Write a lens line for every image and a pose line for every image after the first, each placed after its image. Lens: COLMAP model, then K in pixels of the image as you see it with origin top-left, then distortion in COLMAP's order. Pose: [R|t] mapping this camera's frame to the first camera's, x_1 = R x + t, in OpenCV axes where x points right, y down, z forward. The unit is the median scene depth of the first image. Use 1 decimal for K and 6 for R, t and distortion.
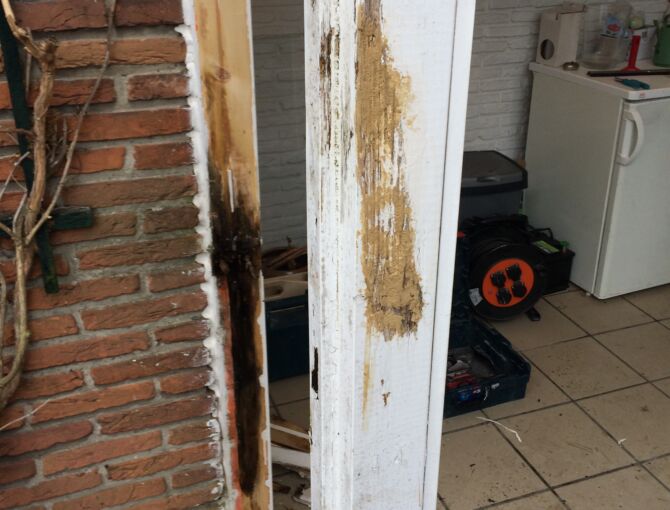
lens RADIAL K [[768.1, 0, 332.8], [0, 768.1, 253.6], [0, 0, 1]] dist [0.066802, 0.000000]
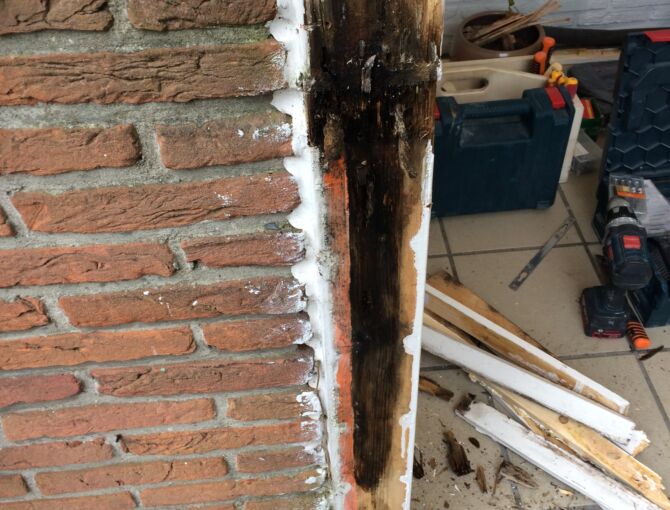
lens RADIAL K [[768.1, 0, 336.9], [0, 768.1, 256.2], [0, 0, 1]] dist [0.066802, 0.000000]
pose [[0.961549, 0.169376, -0.216184, -0.041403], [-0.090702, 0.938856, 0.332149, -0.053084], [0.259223, -0.299770, 0.918118, 0.587494]]
